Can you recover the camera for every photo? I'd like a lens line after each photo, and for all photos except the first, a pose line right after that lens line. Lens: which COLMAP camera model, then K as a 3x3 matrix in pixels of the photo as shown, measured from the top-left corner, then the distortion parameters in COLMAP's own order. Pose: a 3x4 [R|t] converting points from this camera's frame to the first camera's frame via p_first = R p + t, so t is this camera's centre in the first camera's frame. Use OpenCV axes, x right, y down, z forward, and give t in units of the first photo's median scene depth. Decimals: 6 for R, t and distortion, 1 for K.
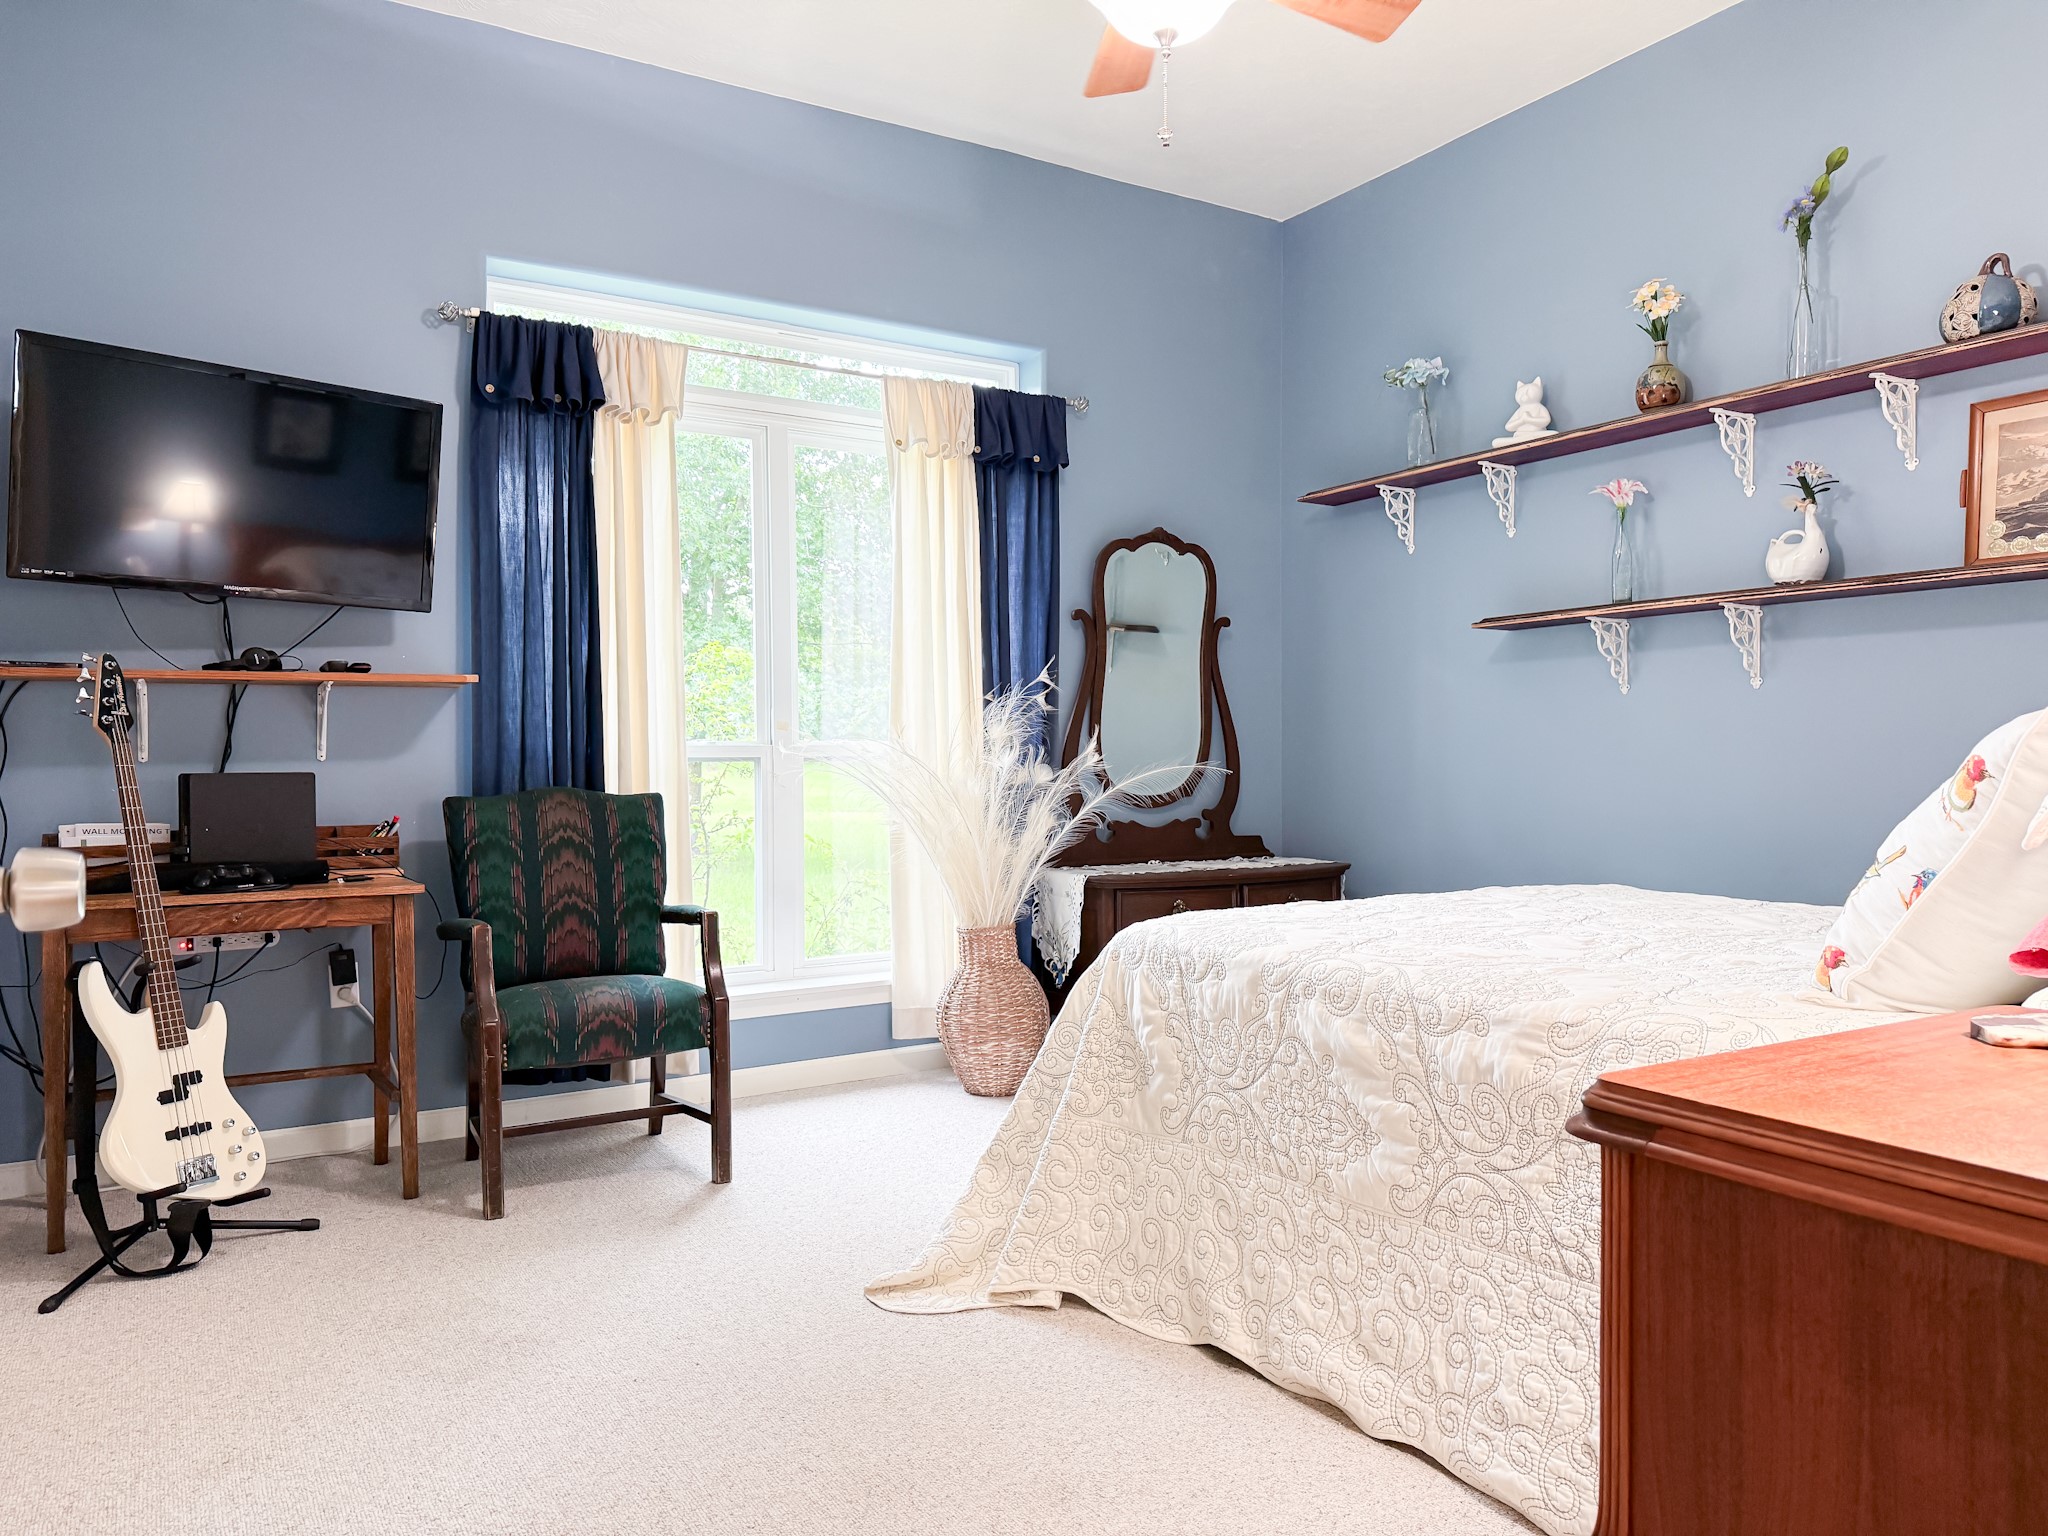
lens RADIAL K [[1431.0, 0, 1016.5], [0, 1431.0, 767.7], [0, 0, 1]] dist [0.079628, -0.110934]
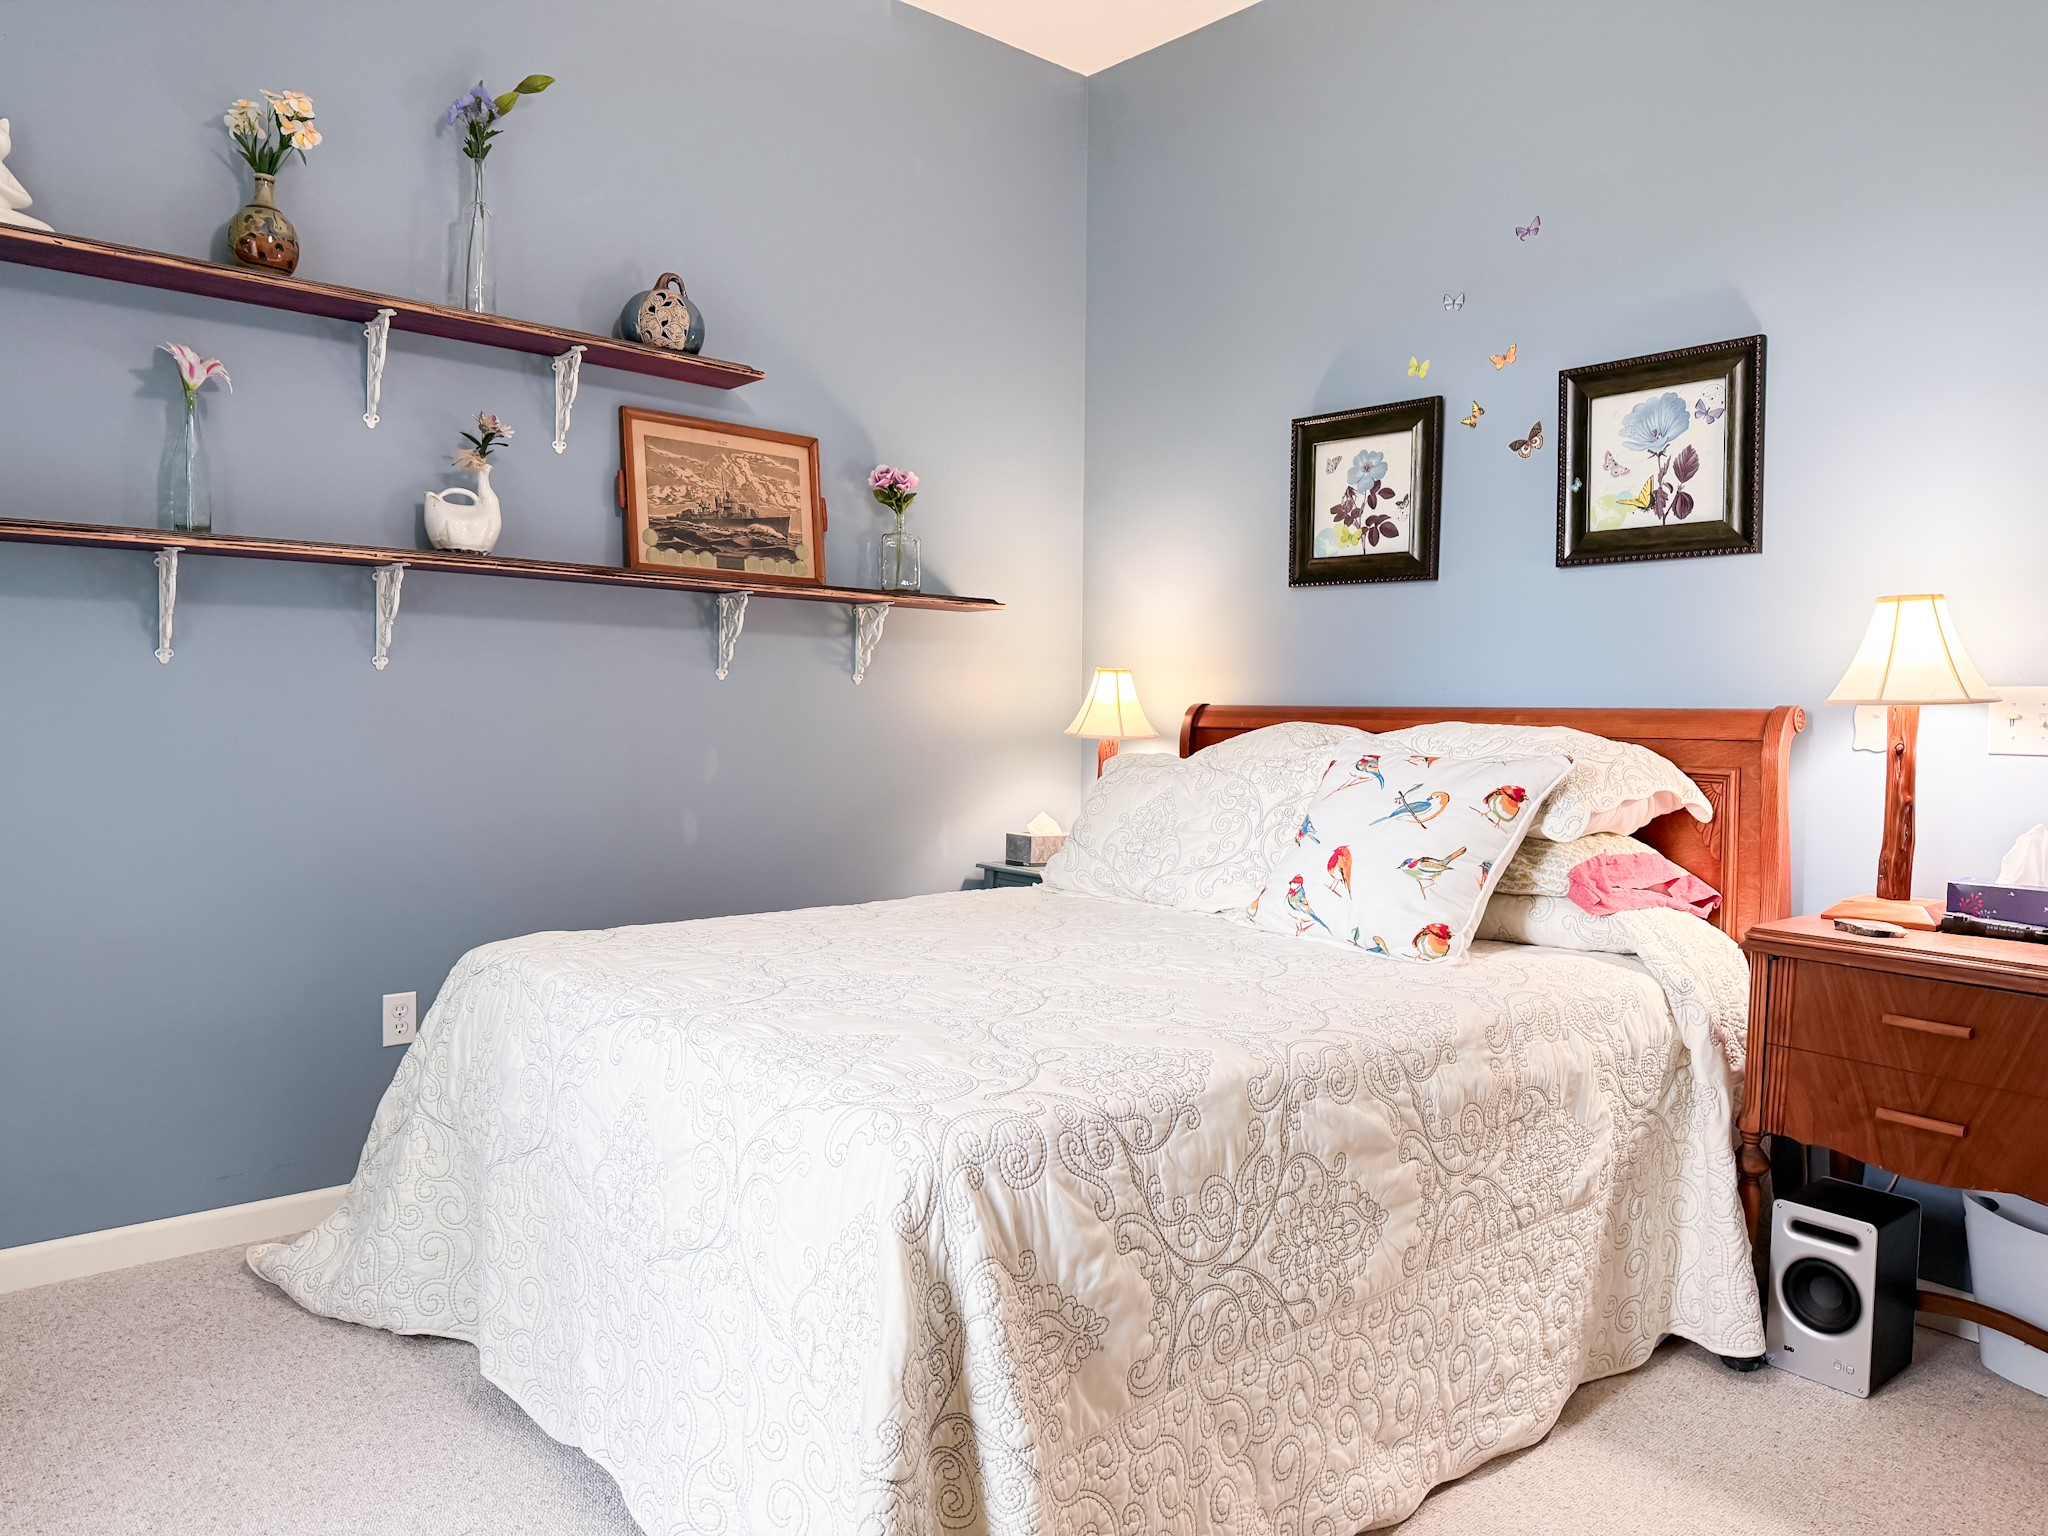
lens RADIAL K [[1431.0, 0, 1010.9], [0, 1431.0, 772.3], [0, 0, 1]] dist [0.079628, -0.110934]
pose [[-0.168490, -0.049093, 0.984480, -0.564469], [-0.011161, 0.998790, 0.047896, -0.065181], [-0.985640, -0.002918, -0.168834, 1.278032]]
